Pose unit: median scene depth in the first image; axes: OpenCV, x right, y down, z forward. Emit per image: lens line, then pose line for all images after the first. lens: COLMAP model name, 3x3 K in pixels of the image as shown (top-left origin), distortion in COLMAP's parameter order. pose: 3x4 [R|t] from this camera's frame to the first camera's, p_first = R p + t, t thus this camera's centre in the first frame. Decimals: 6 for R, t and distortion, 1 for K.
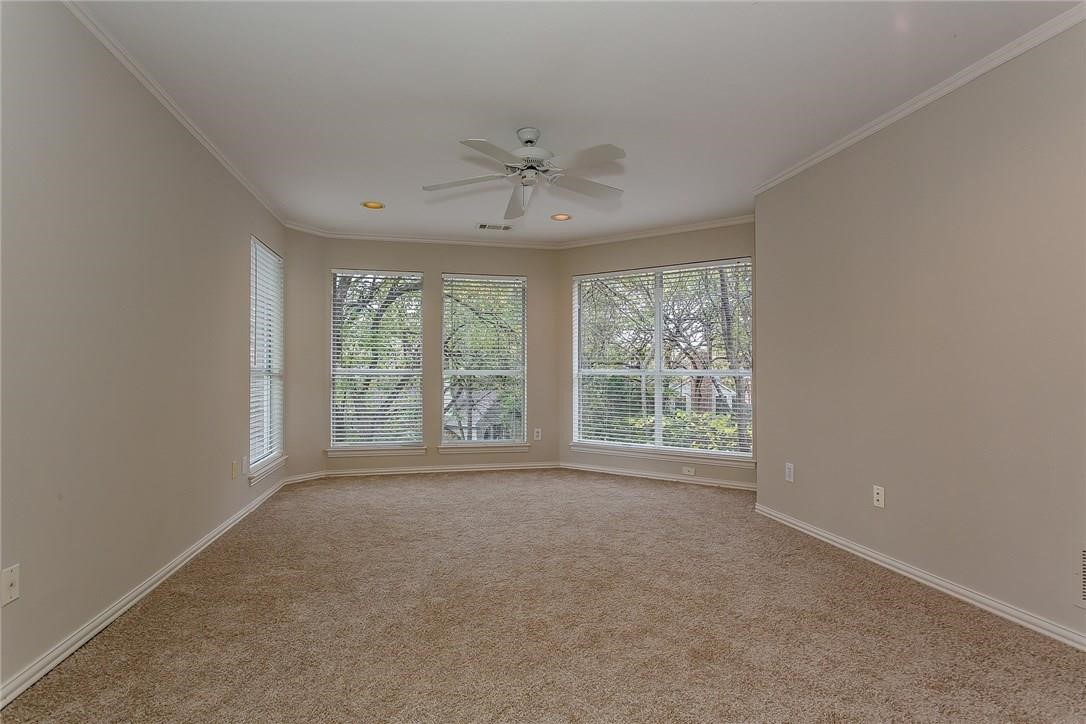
lens RADIAL K [[513.6, 0, 543.0], [0, 513.6, 362.0], [0, 0, 1]] dist [0.003556, 0.000557]
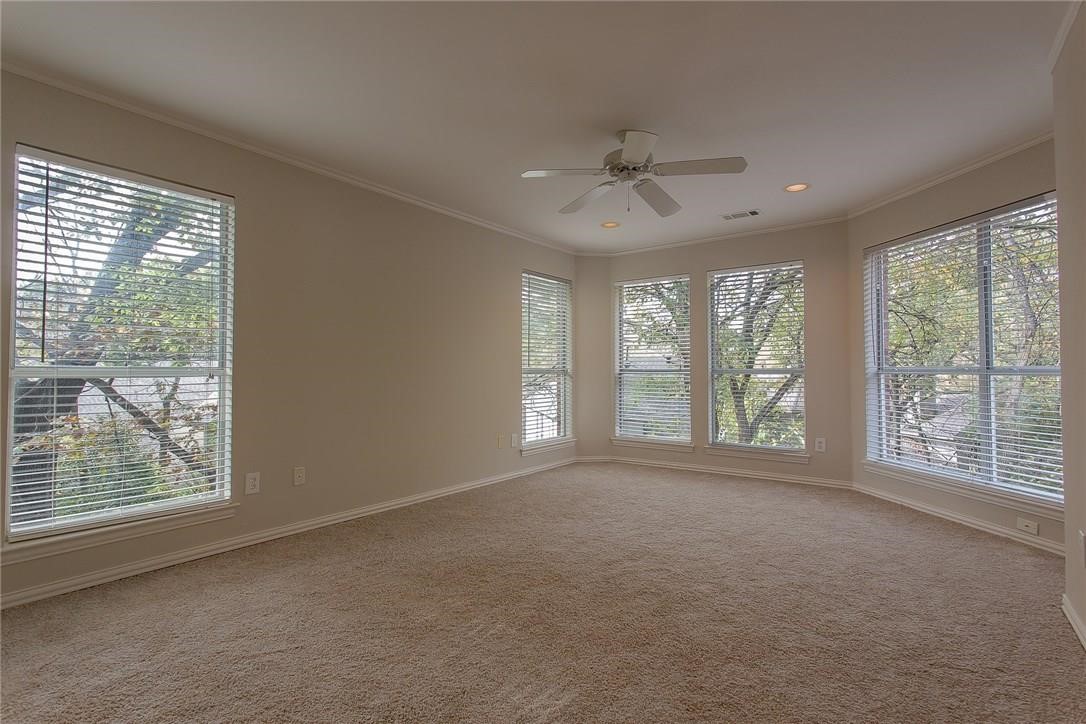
lens RADIAL K [[513.6, 0, 543.0], [0, 513.6, 362.0], [0, 0, 1]] dist [0.003556, 0.000557]
pose [[0.650099, -0.012492, -0.759747, 0.398019], [0.022925, 0.999732, 0.003178, -0.009347], [0.759504, -0.019483, 0.650211, 0.128664]]
